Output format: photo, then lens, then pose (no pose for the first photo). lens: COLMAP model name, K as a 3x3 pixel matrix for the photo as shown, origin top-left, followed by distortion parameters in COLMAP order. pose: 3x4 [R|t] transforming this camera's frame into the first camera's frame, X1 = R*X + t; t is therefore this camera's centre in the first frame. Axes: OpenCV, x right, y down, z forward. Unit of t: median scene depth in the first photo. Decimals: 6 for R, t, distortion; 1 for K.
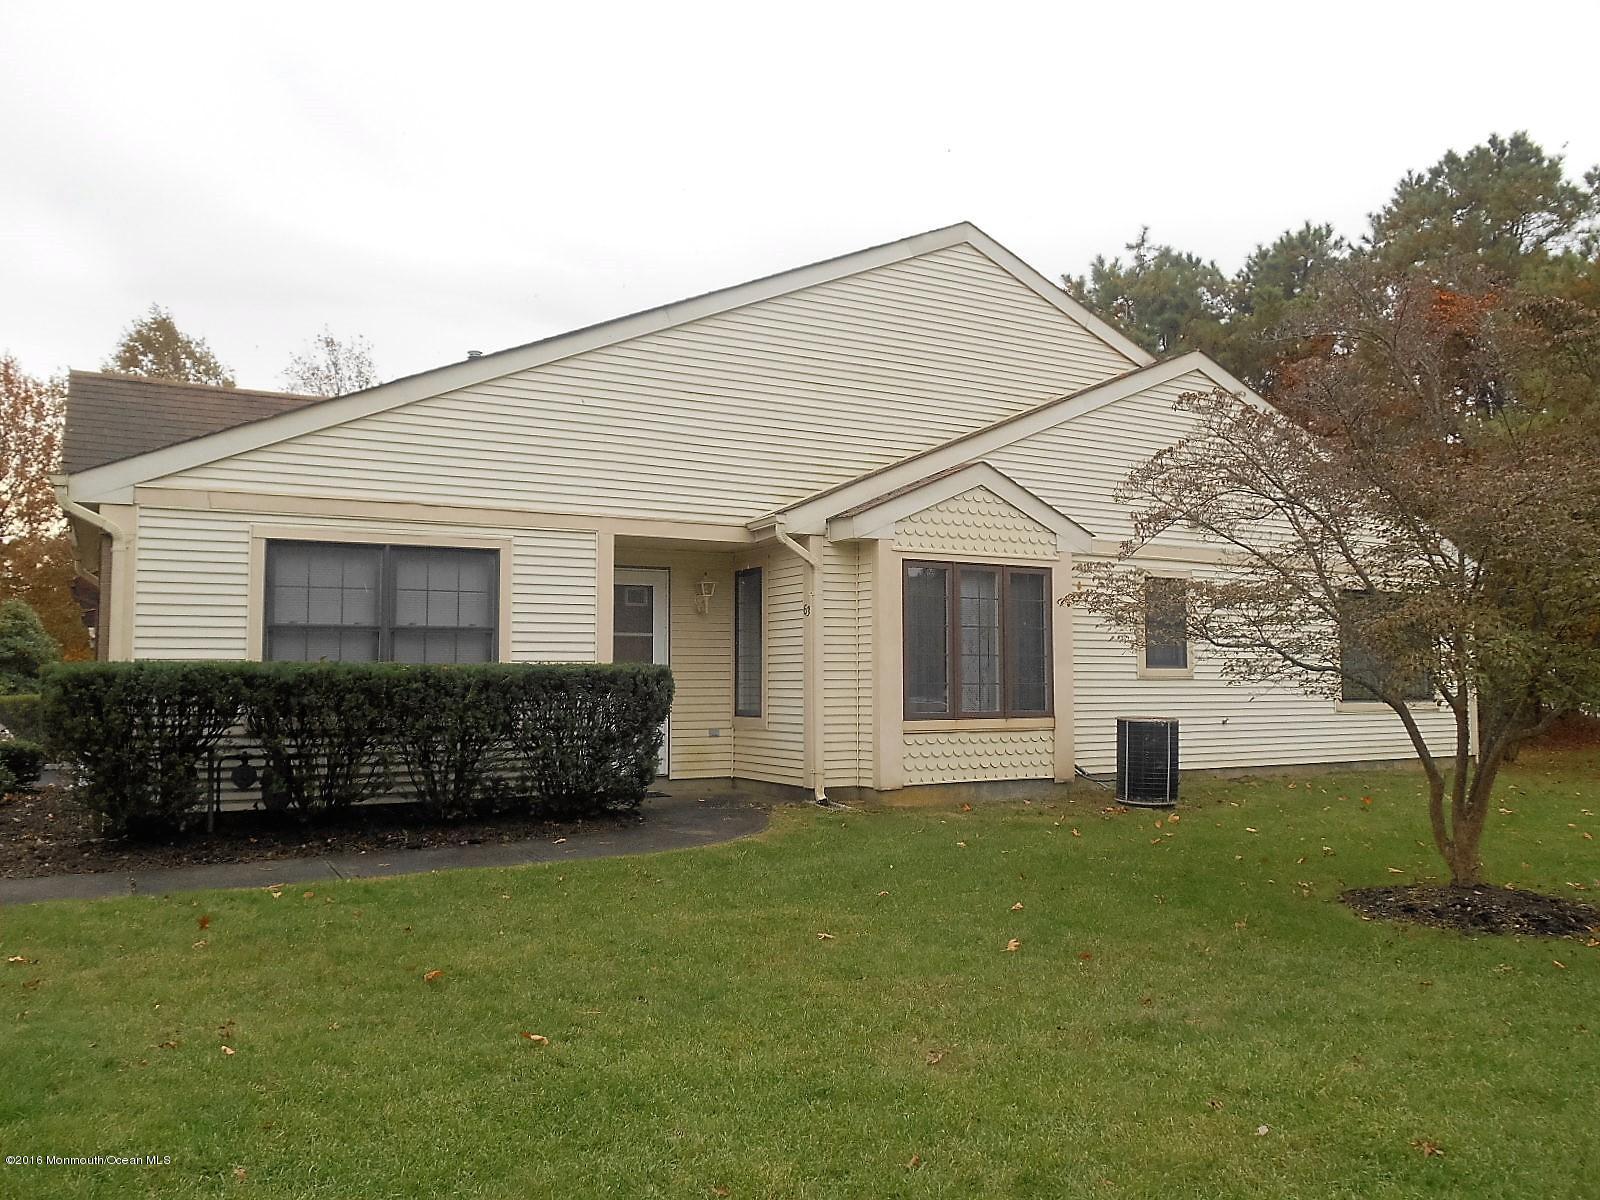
lens RADIAL K [[1306.7, 0, 800.0], [0, 1306.7, 600.0], [0, 0, 1]] dist [-0.016260, 0.006448]
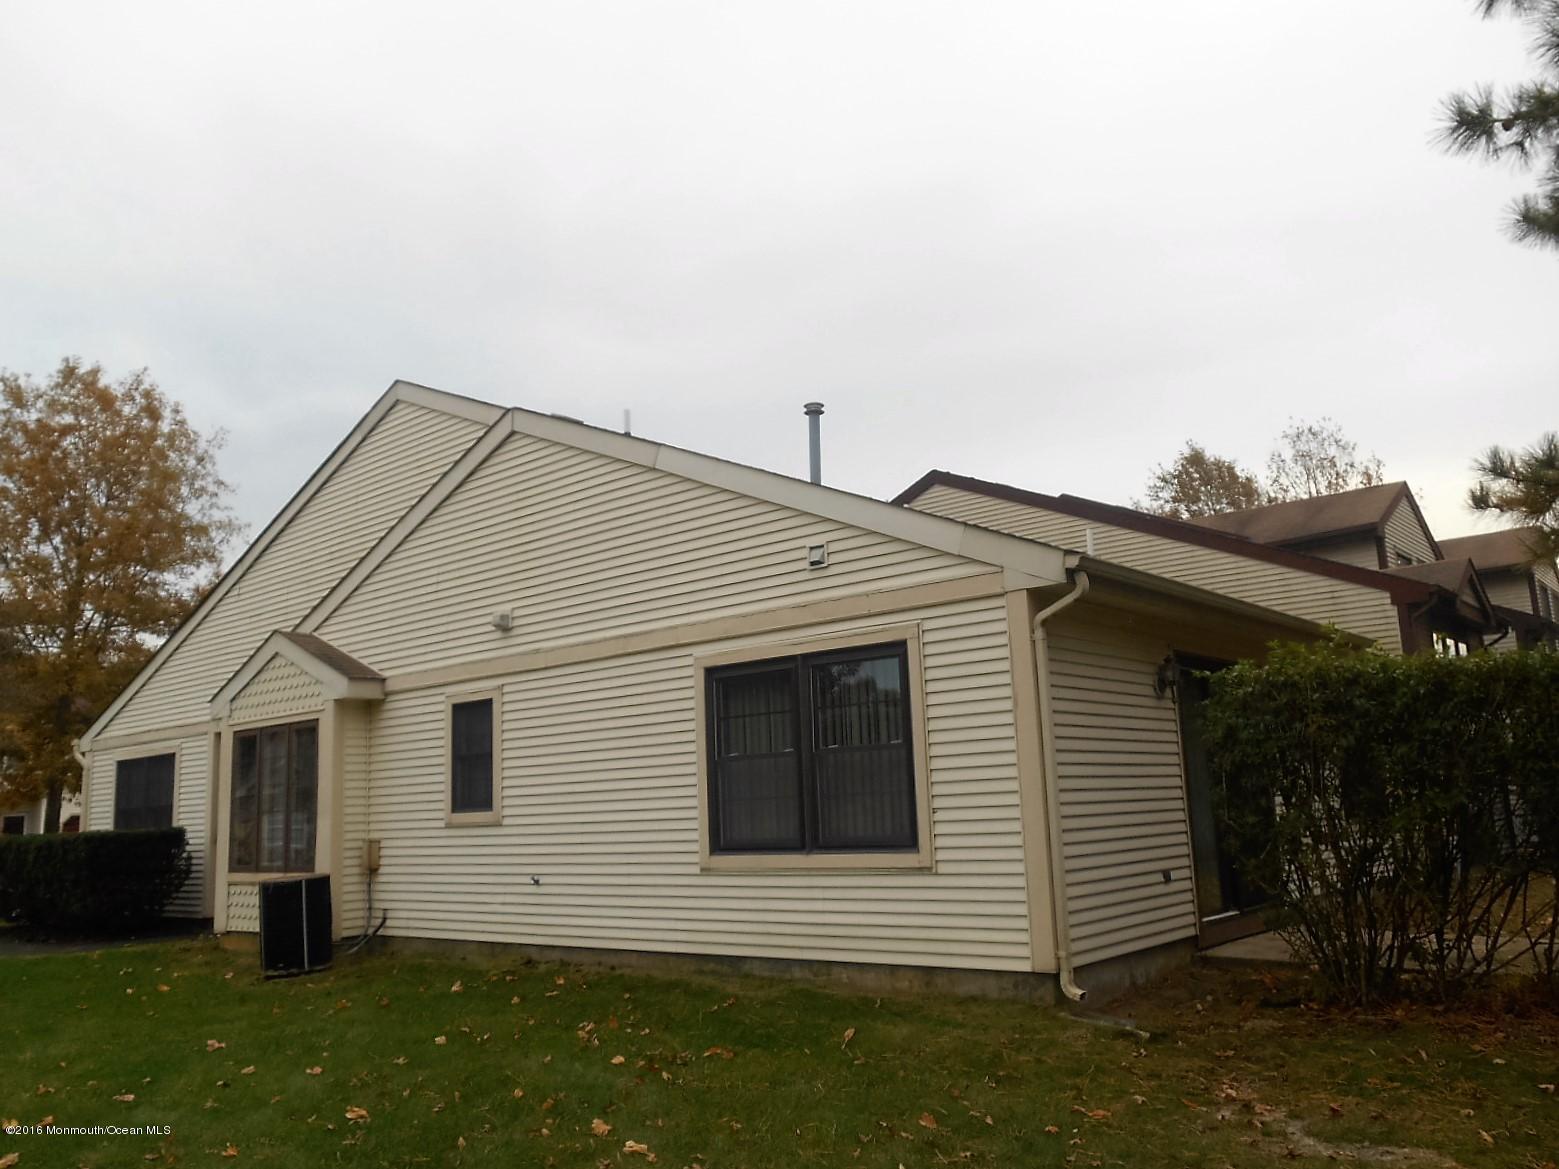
lens RADIAL K [[1273.2, 0, 779.5], [0, 1273.2, 584.5], [0, 0, 1]] dist [-0.016260, 0.006448]
pose [[0.307094, -0.174639, -0.935518, 1.079016], [0.104888, 0.983241, -0.149117, 0.049394], [0.945881, -0.052332, 0.320265, 0.907276]]
